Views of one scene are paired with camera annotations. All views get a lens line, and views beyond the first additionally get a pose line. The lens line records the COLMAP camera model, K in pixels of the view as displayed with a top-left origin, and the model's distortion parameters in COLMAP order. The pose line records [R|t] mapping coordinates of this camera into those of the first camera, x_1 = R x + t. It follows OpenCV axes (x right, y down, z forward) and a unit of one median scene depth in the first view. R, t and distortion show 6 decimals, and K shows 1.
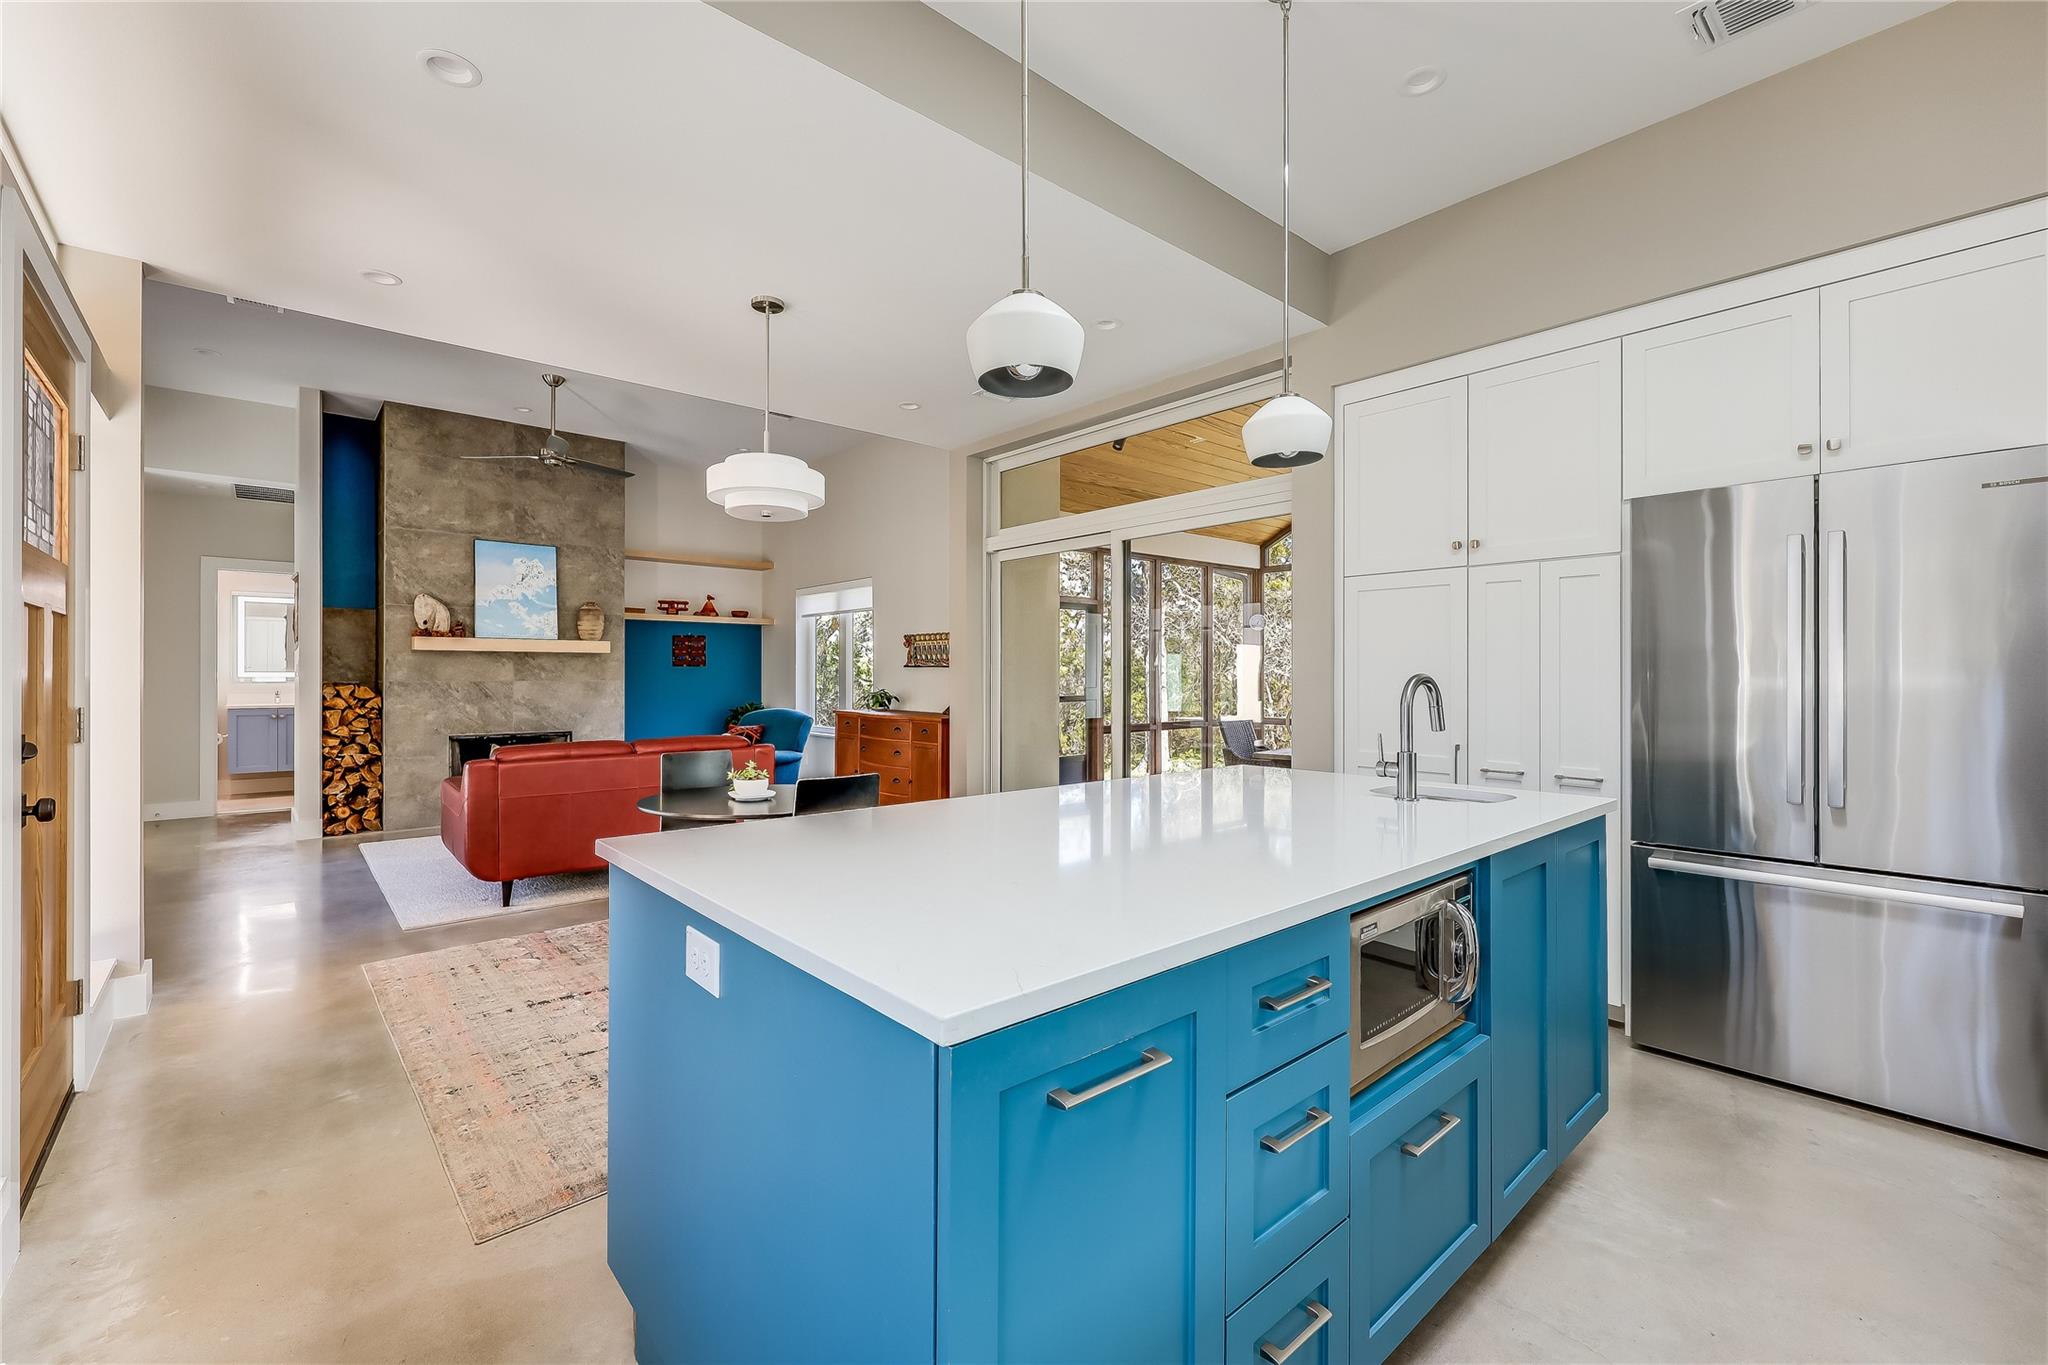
lens RADIAL K [[866.0, 0, 1017.3], [0, 866.0, 671.2], [0, 0, 1]] dist [0.004557, 0.000132]
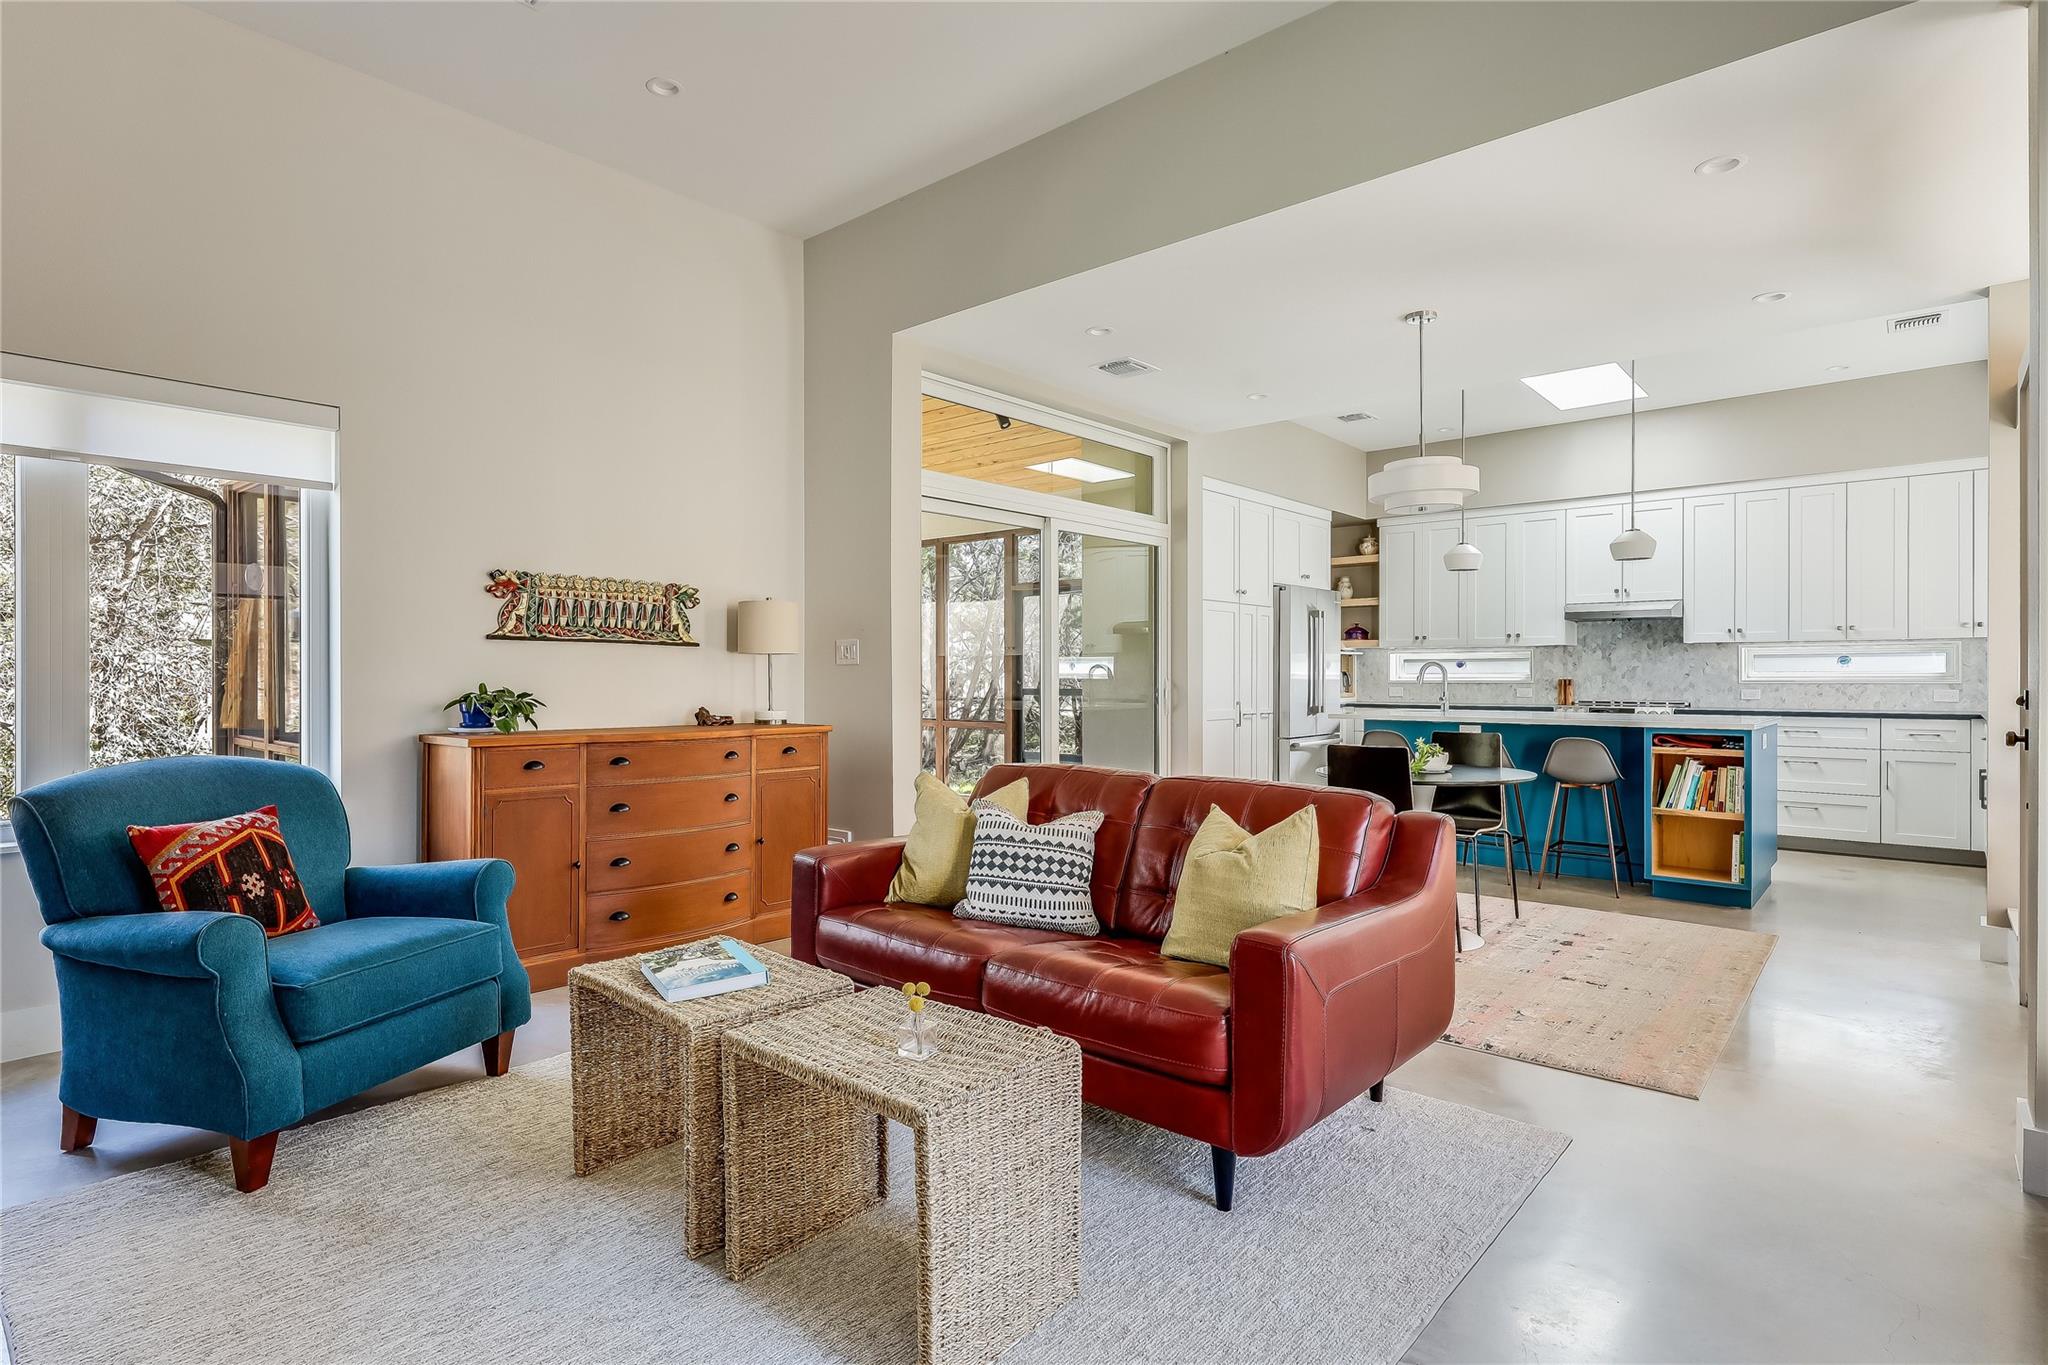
lens RADIAL K [[1041.5, 0, 1017.9], [0, 1041.5, 679.0], [0, 0, 1]] dist [-0.004790, -0.000164]
pose [[-0.133049, -0.008096, 0.991076, -2.313243], [-0.004880, 0.999960, 0.007514, 0.034378], [-0.991097, -0.003837, -0.133083, 2.555130]]
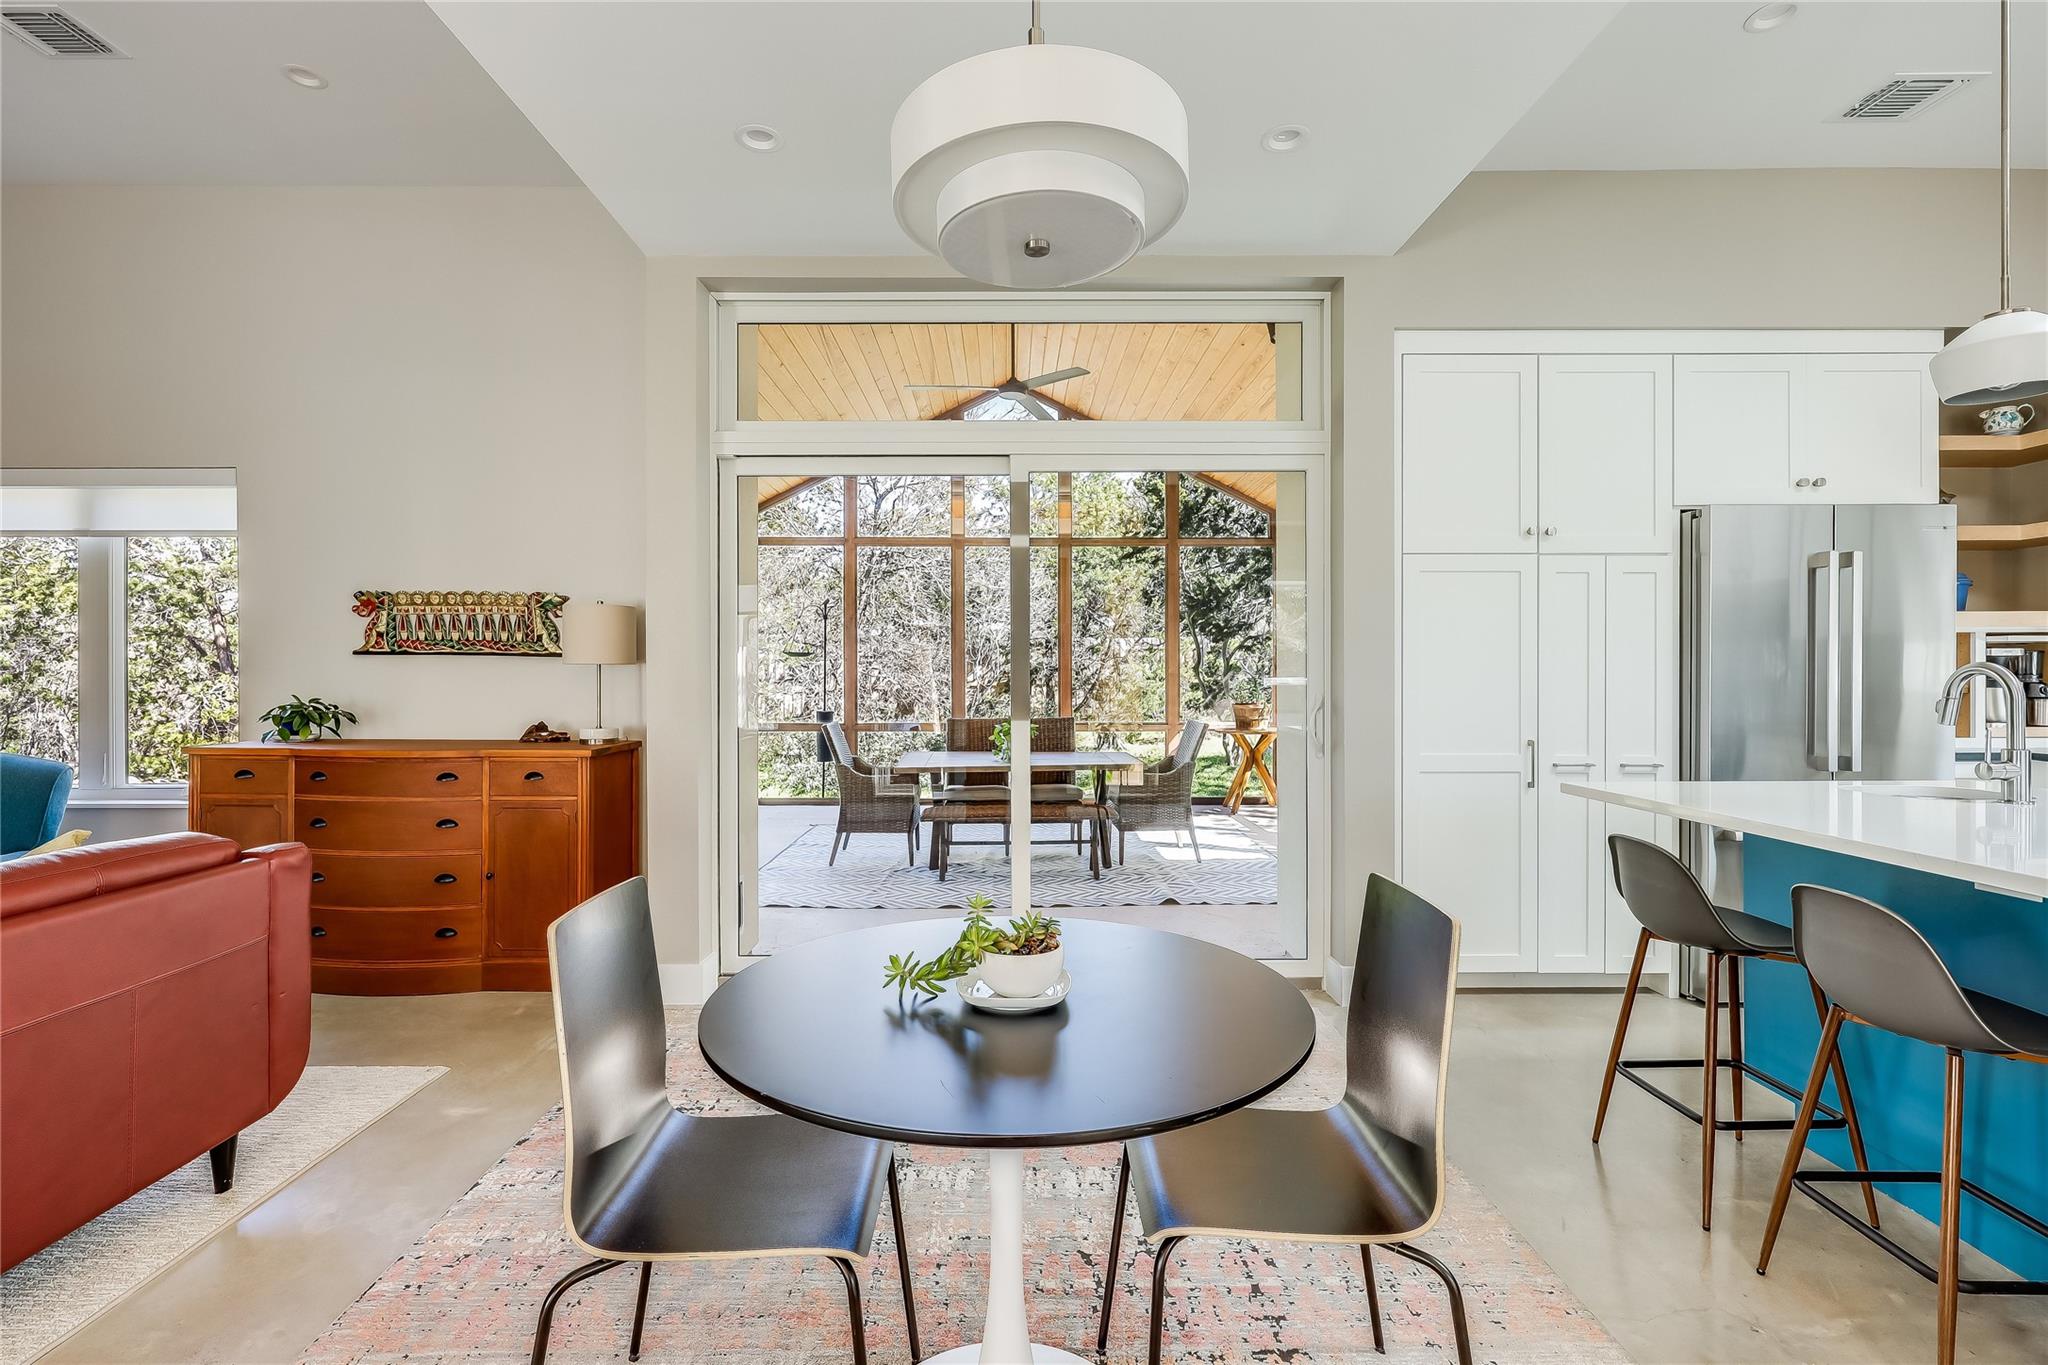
lens RADIAL K [[915.8, 0, 1019.2], [0, 915.8, 674.6], [0, 0, 1]] dist [-0.002276, 0.001444]
pose [[0.654866, -0.005810, 0.755722, -0.907631], [-0.000891, 0.999964, 0.008459, 0.005989], [-0.755744, -0.006213, 0.654838, 1.124619]]
